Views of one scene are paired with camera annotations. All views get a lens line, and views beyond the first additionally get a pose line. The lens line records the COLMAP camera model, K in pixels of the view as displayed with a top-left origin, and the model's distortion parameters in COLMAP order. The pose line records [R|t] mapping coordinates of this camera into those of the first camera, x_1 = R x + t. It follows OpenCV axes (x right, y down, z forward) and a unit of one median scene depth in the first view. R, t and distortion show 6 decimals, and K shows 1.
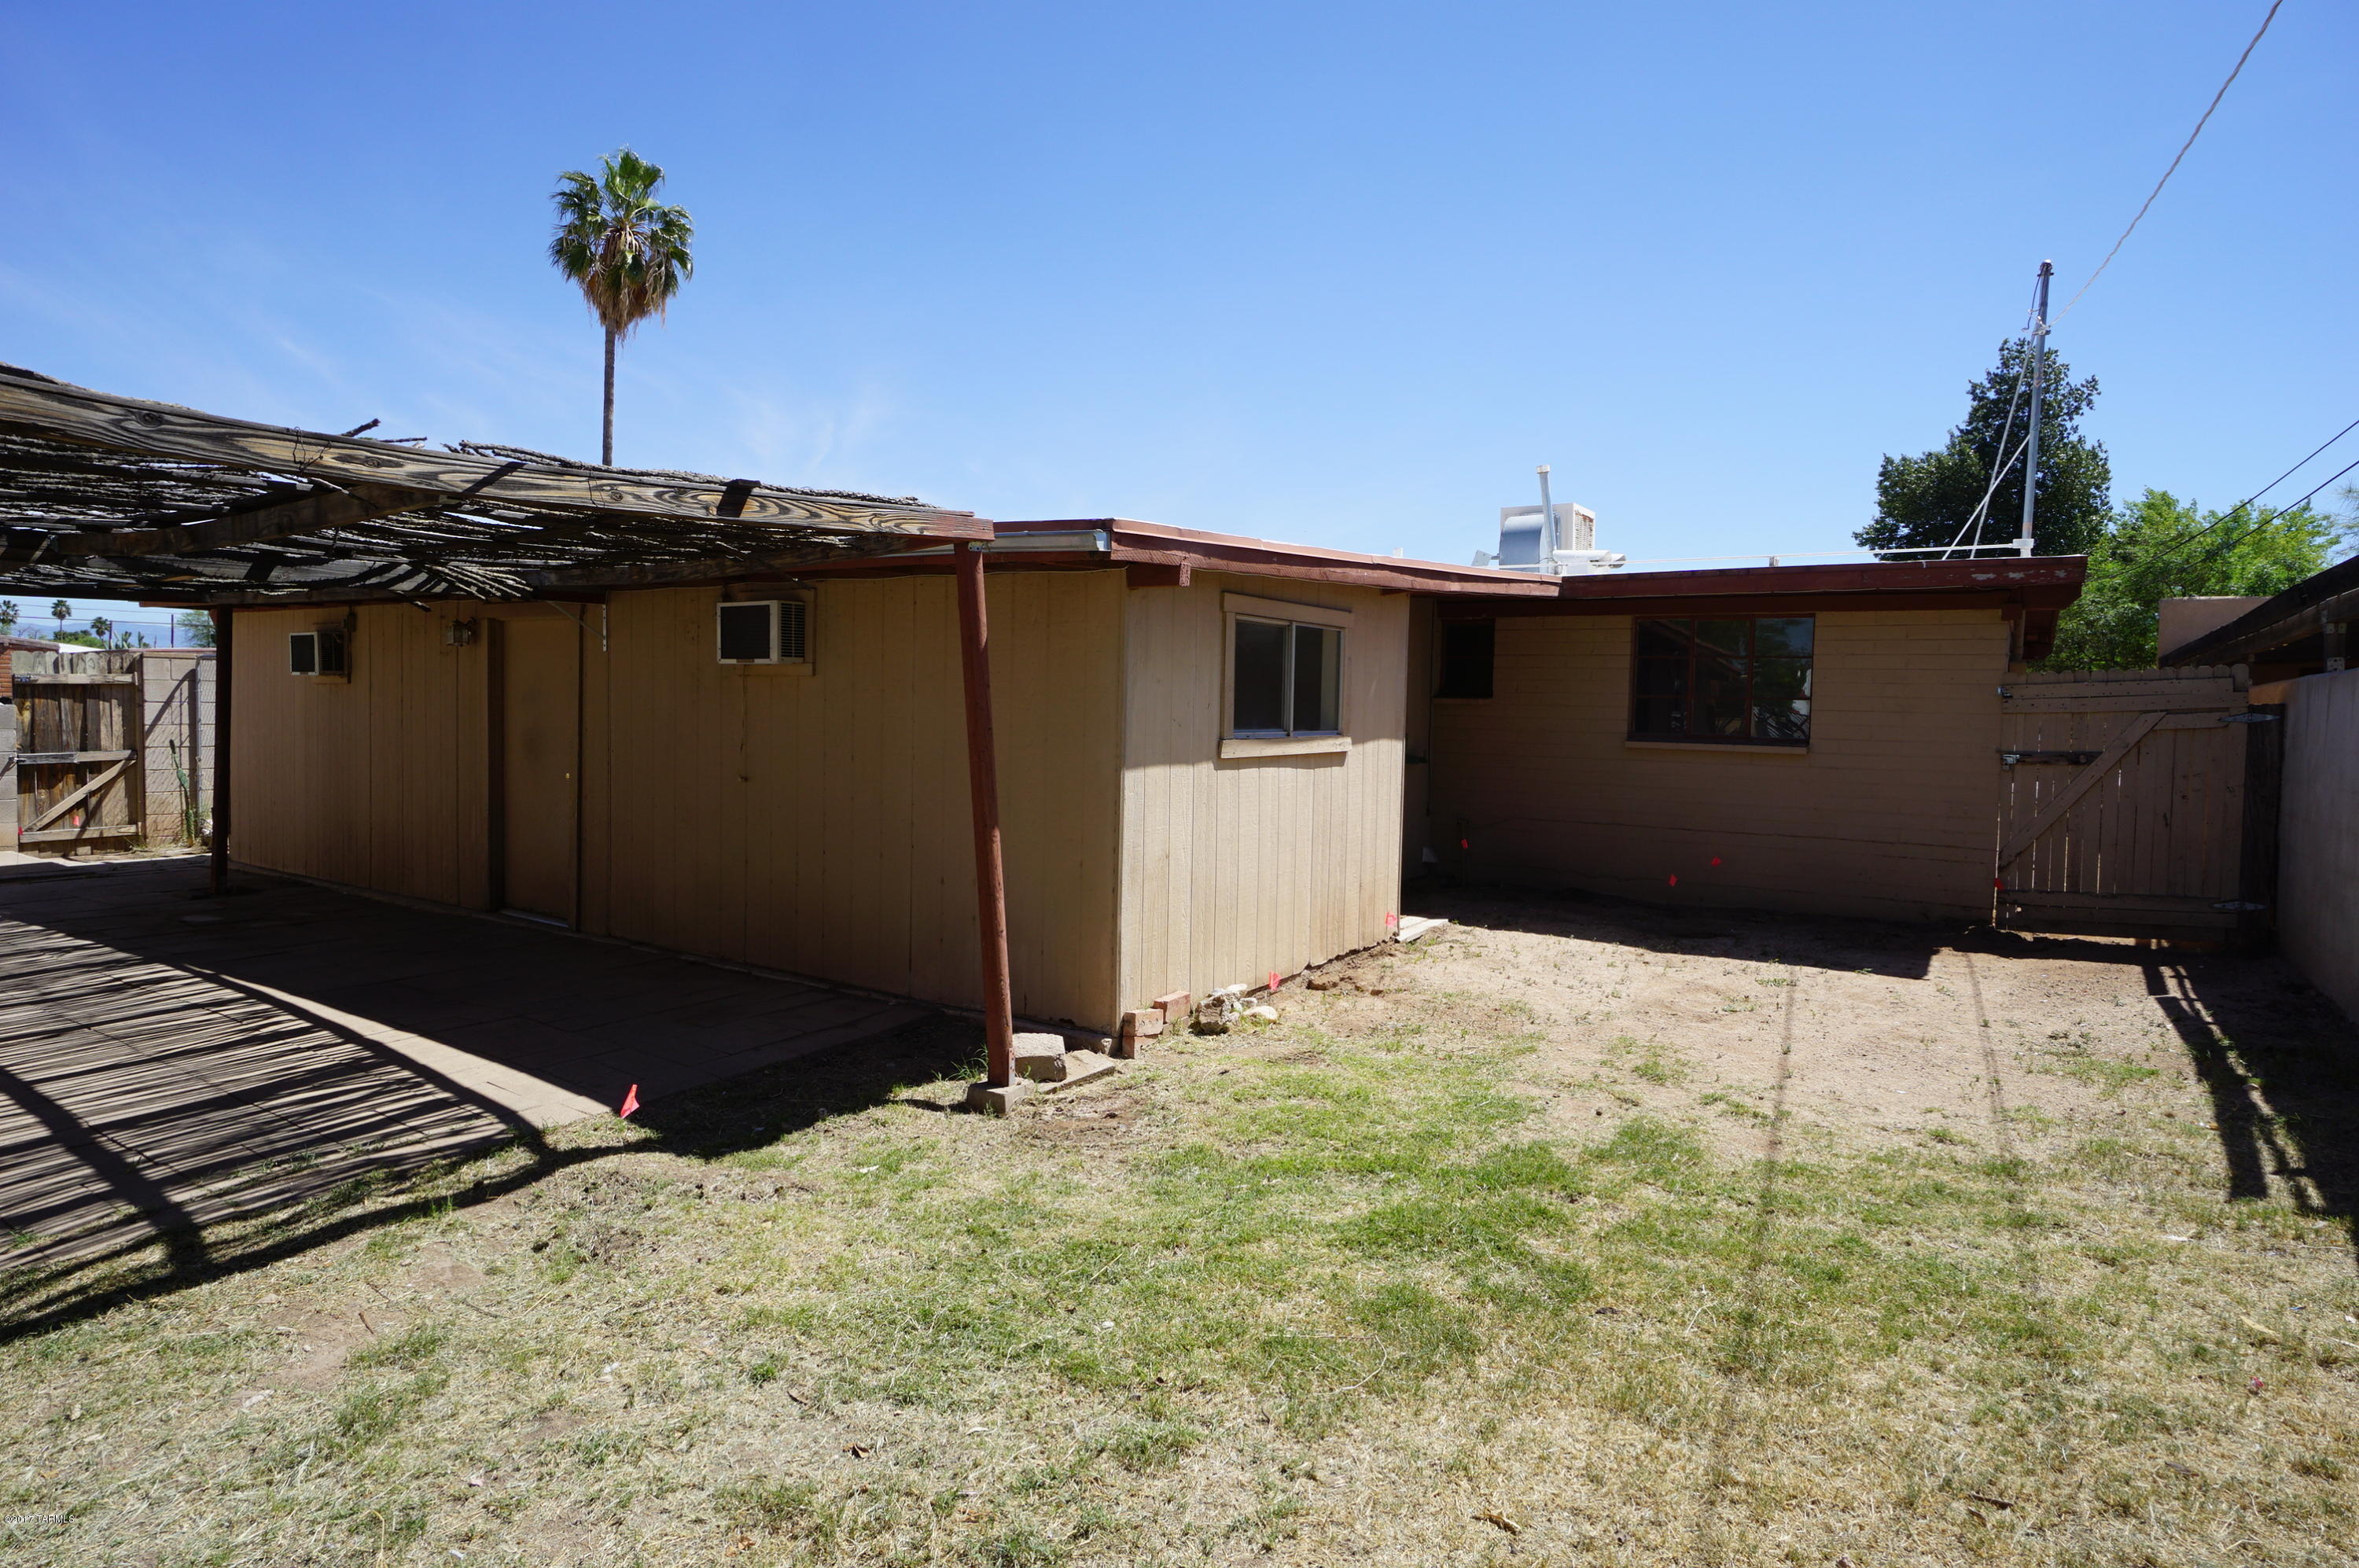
lens RADIAL K [[1286.0, 0, 1196.3], [0, 1286.0, 771.5], [0, 0, 1]] dist [-0.002434, 0.000850]
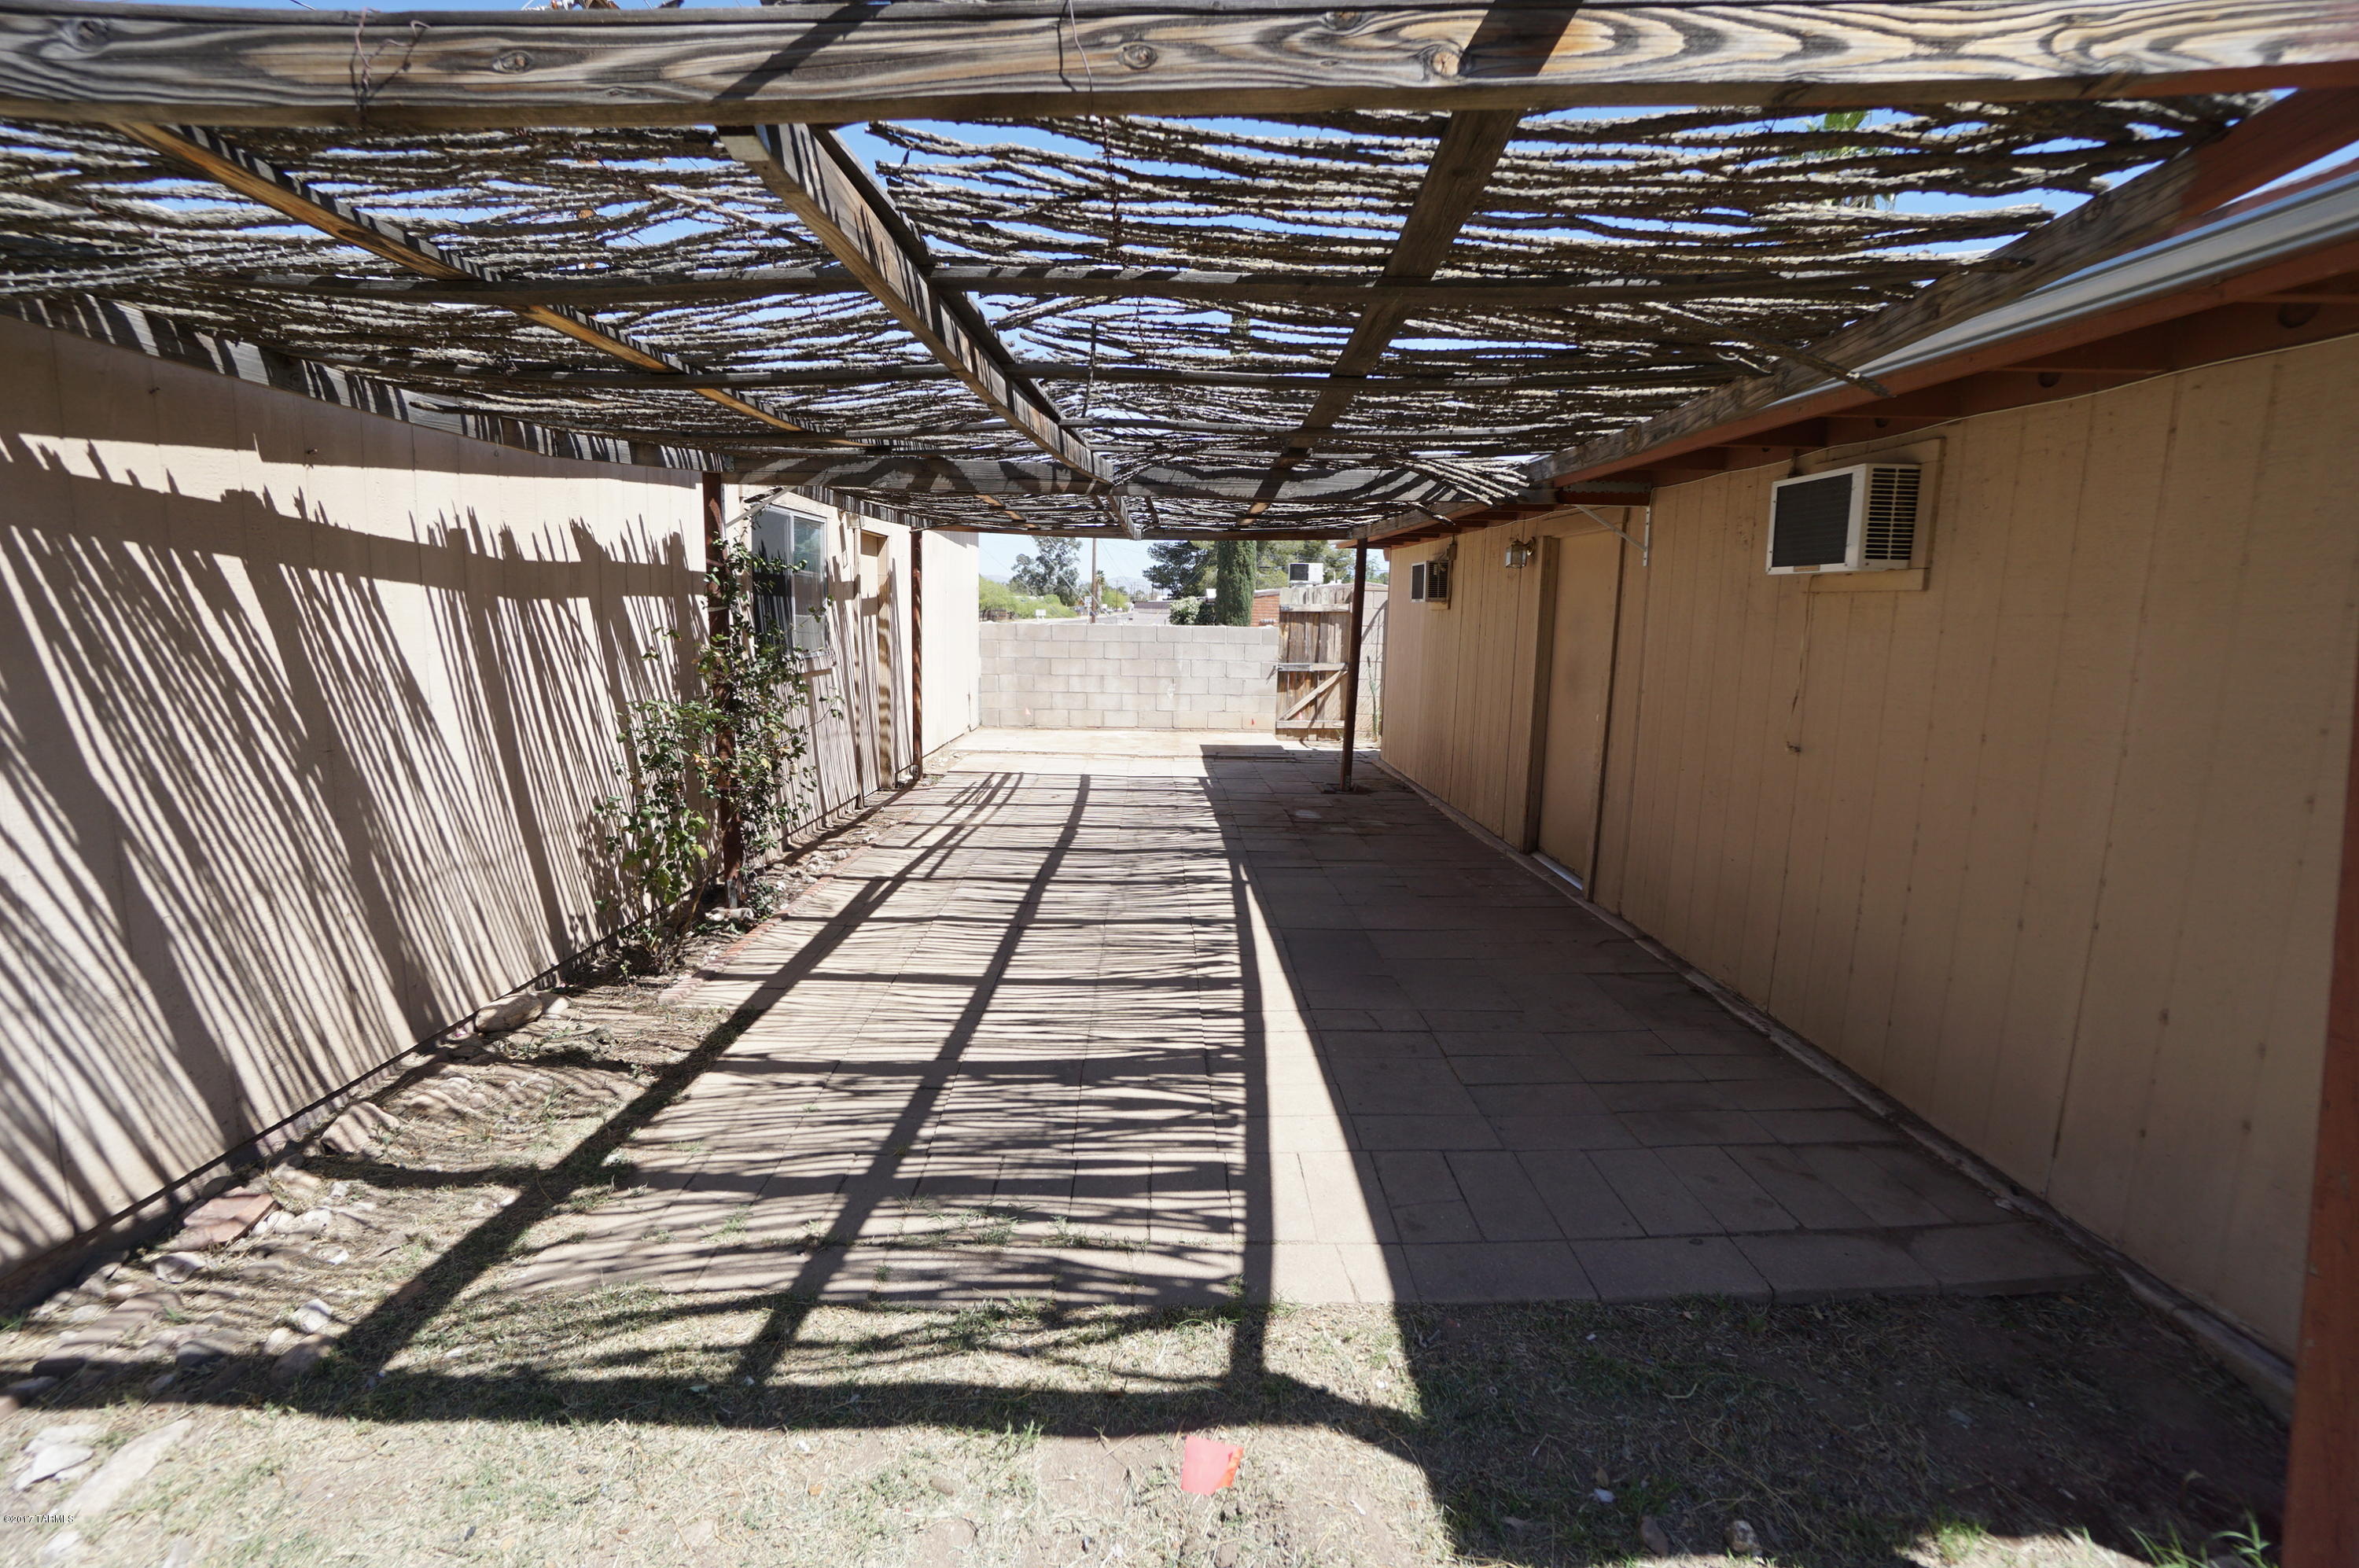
lens RADIAL K [[1033.6, 0, 1171.6], [0, 1033.6, 763.9], [0, 0, 1]] dist [-0.031037, 0.003021]
pose [[0.558320, 0.118799, -0.821076, -0.145040], [-0.056233, 0.992837, 0.105413, -0.037291], [0.827718, -0.012683, 0.561002, 0.650293]]
